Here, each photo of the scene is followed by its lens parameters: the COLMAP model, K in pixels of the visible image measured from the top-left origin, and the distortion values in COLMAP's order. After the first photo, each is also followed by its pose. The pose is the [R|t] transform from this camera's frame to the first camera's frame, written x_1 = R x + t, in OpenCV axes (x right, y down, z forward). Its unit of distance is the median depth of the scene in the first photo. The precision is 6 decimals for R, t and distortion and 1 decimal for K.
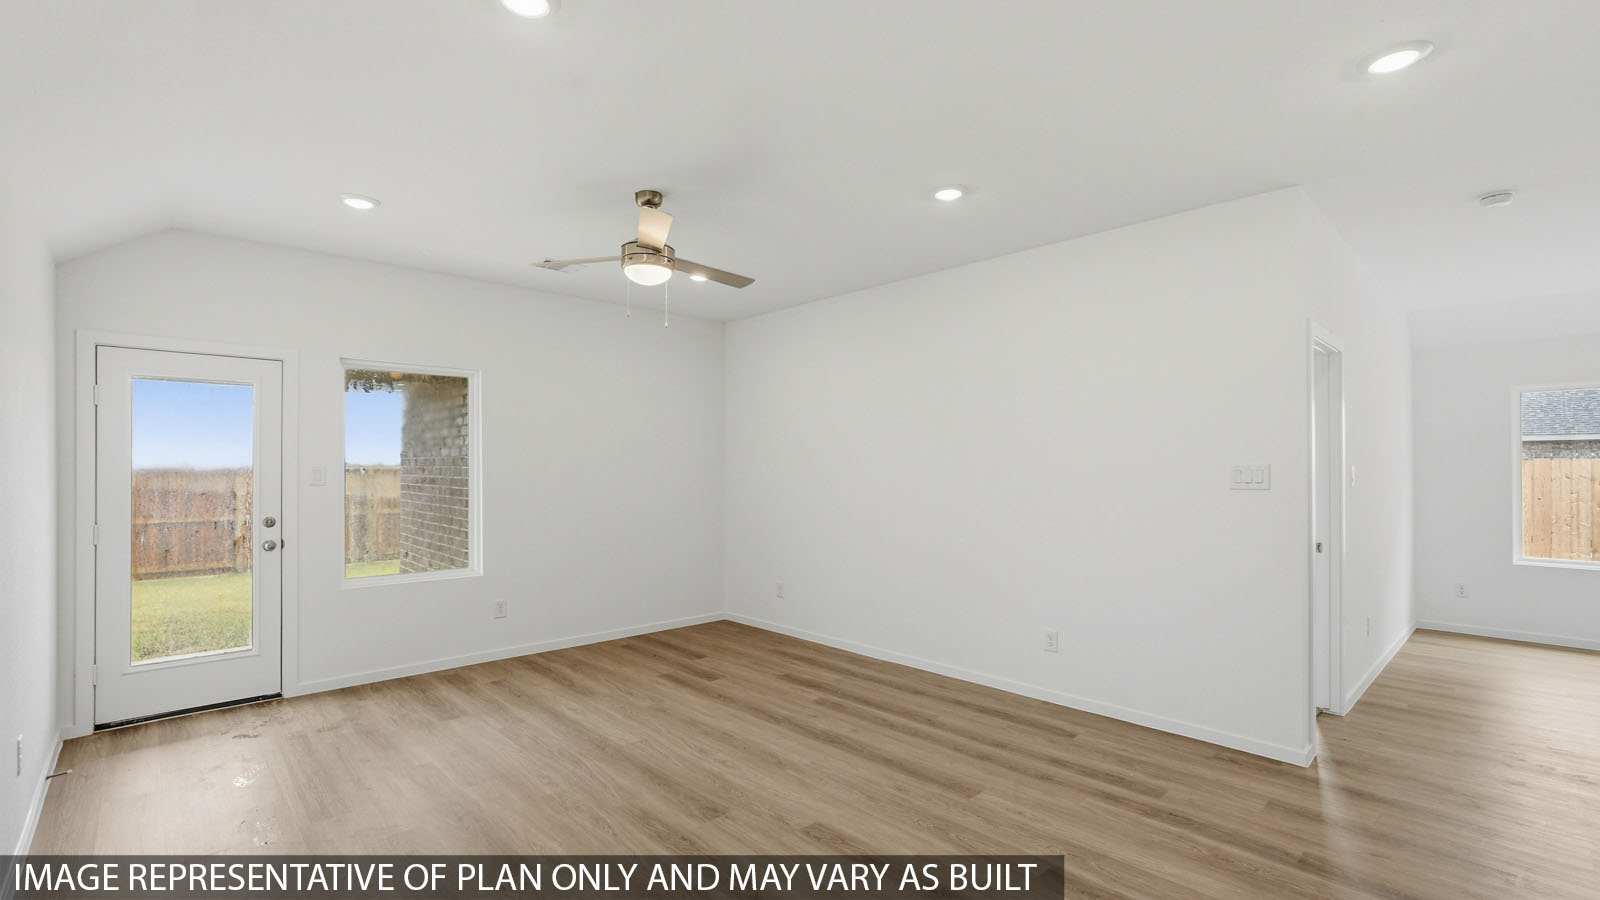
lens RADIAL K [[706.3, 0, 798.9], [0, 706.3, 461.1], [0, 0, 1]] dist [-0.024962, 0.009362]
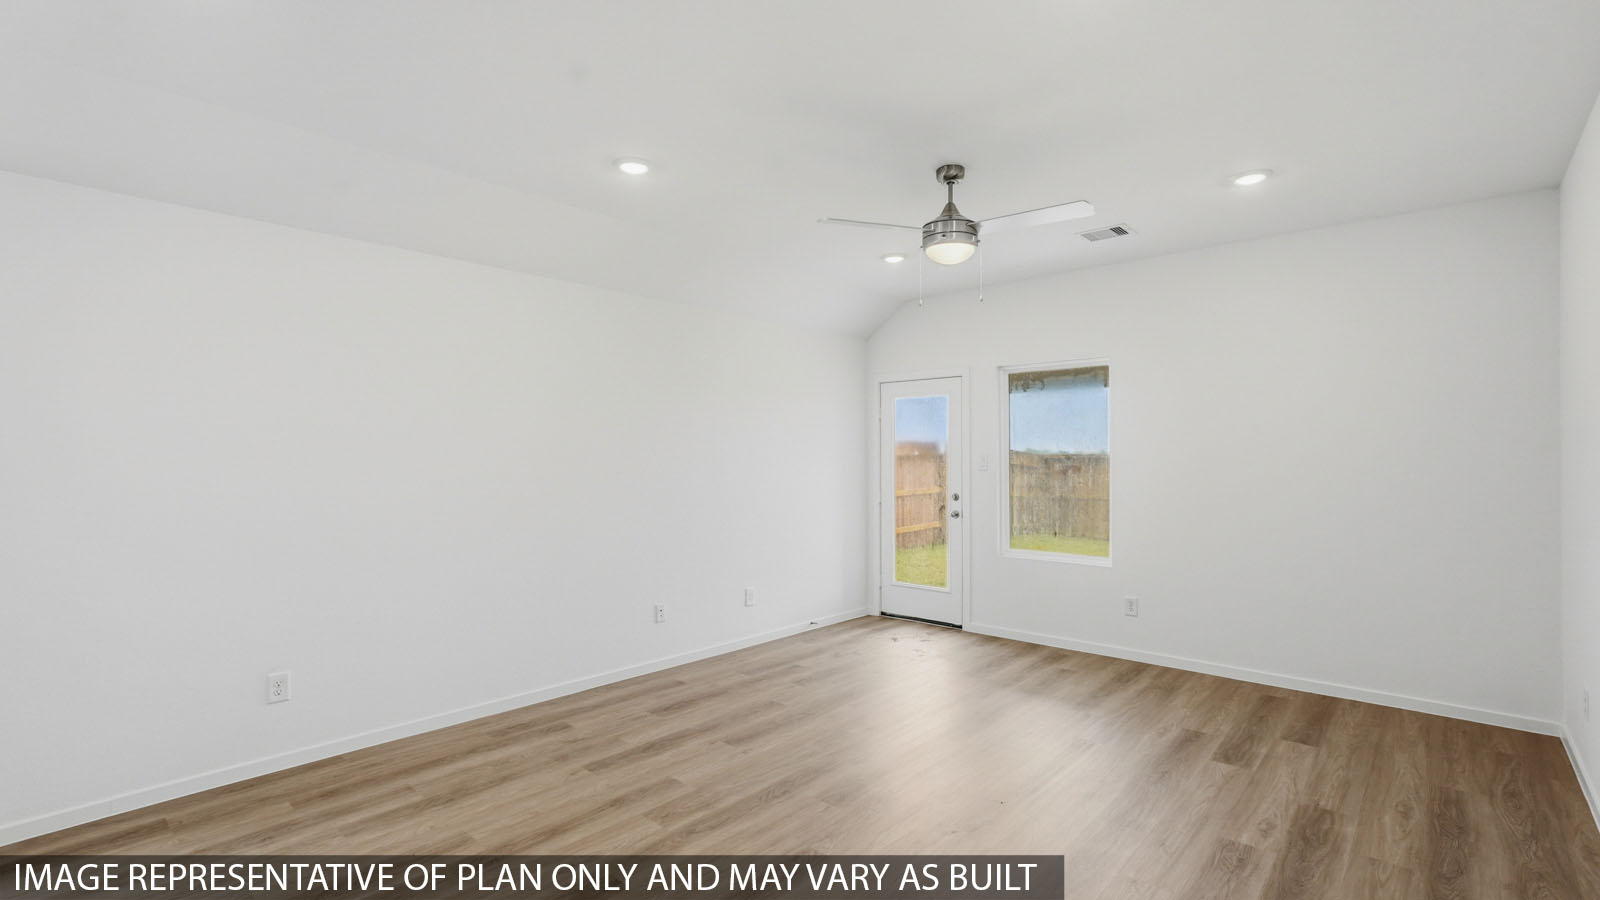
lens RADIAL K [[726.1, 0, 820.4], [0, 726.1, 447.6], [0, 0, 1]] dist [0.002647, 0.000729]
pose [[0.104237, -0.013831, -0.994456, 0.612526], [0.006741, 0.999890, -0.013200, 0.009314], [0.994530, -0.005328, 0.104318, 0.591276]]
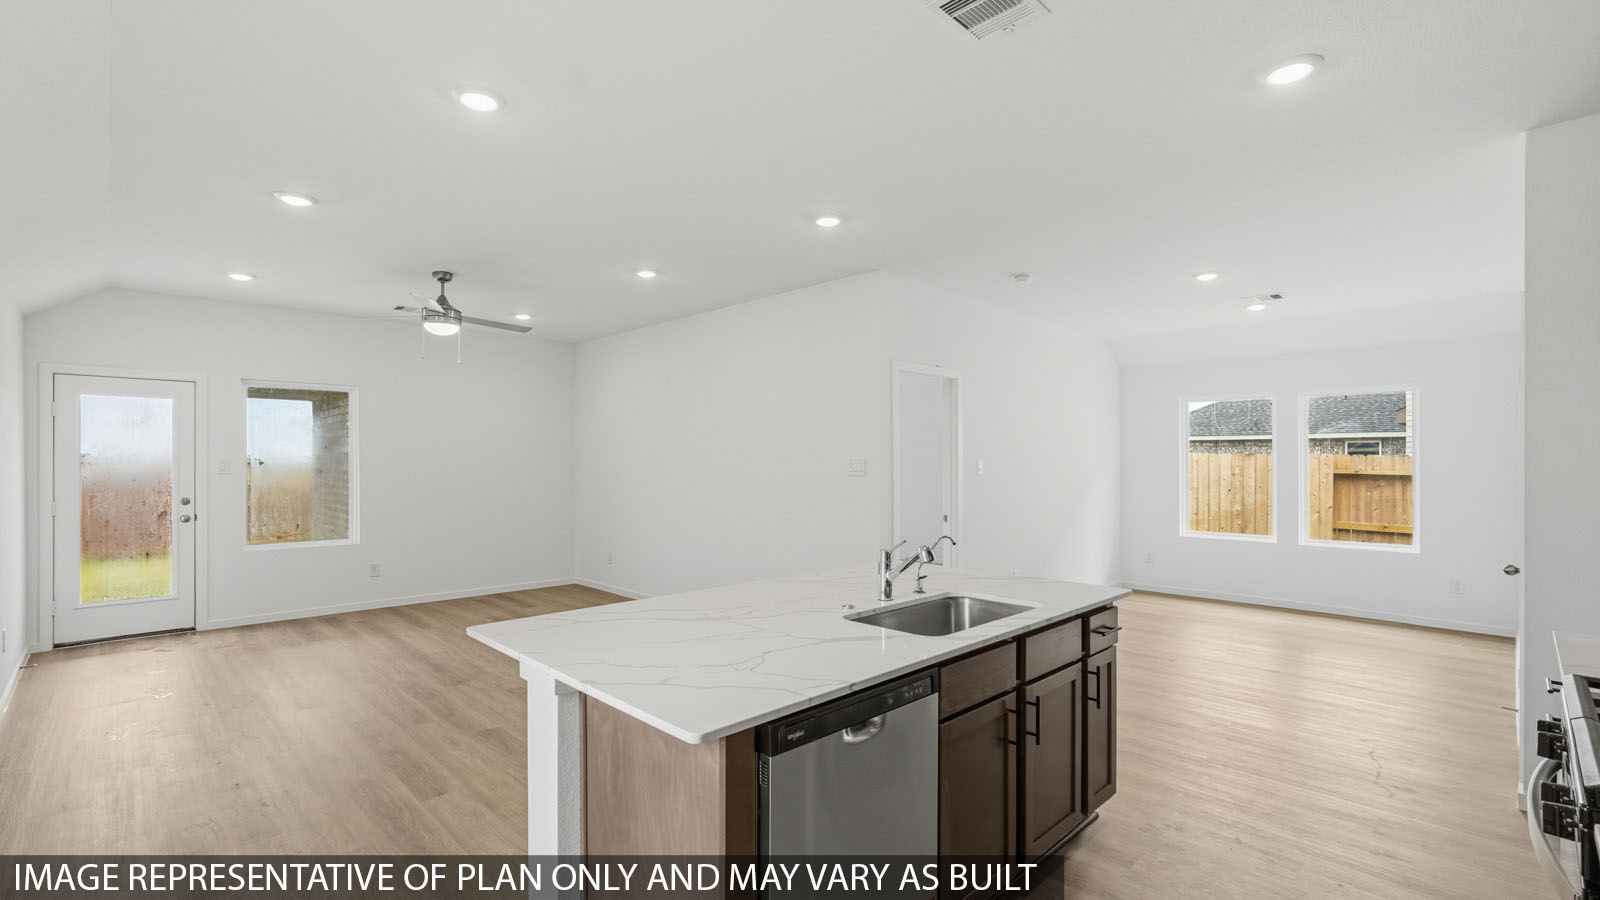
lens RADIAL K [[706.3, 0, 798.9], [0, 706.3, 461.1], [0, 0, 1]] dist [-0.024962, 0.009362]
pose [[0.999674, -0.000294, 0.025523, 0.399242], [0.000101, 0.999971, 0.007572, -0.001411], [-0.025524, -0.007567, 0.999646, -0.384122]]
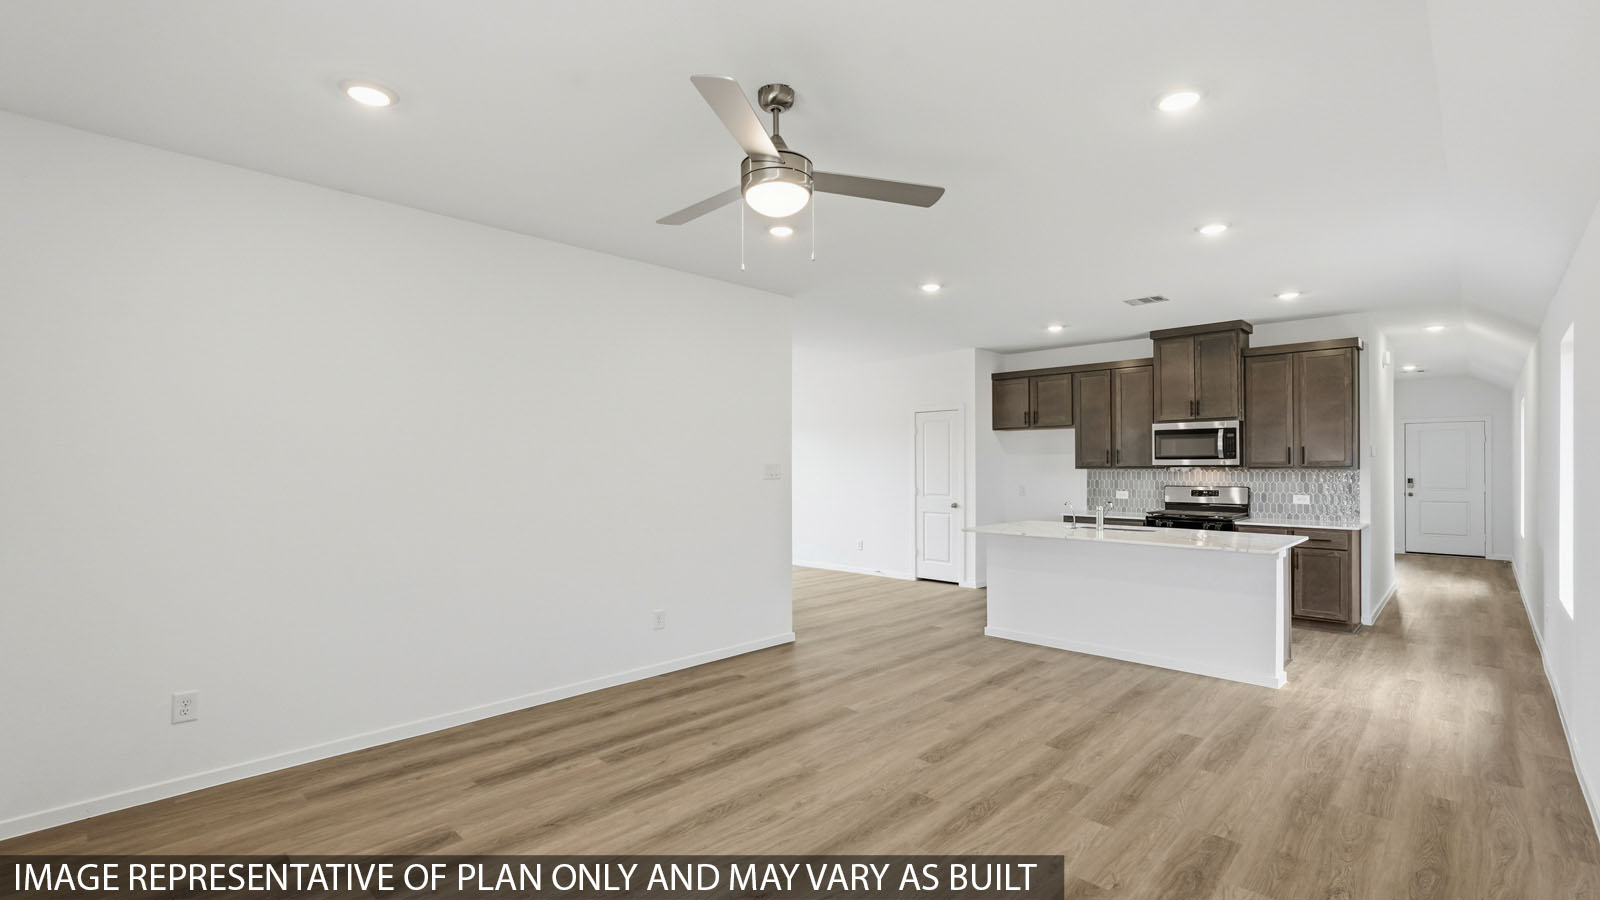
lens RADIAL K [[706.3, 0, 798.9], [0, 706.3, 461.1], [0, 0, 1]] dist [-0.024962, 0.009362]
pose [[-0.039351, 0.005310, 0.999211, -0.774925], [-0.005429, 0.999970, -0.005527, 0.008157], [-0.999211, -0.005642, -0.039321, 0.825710]]
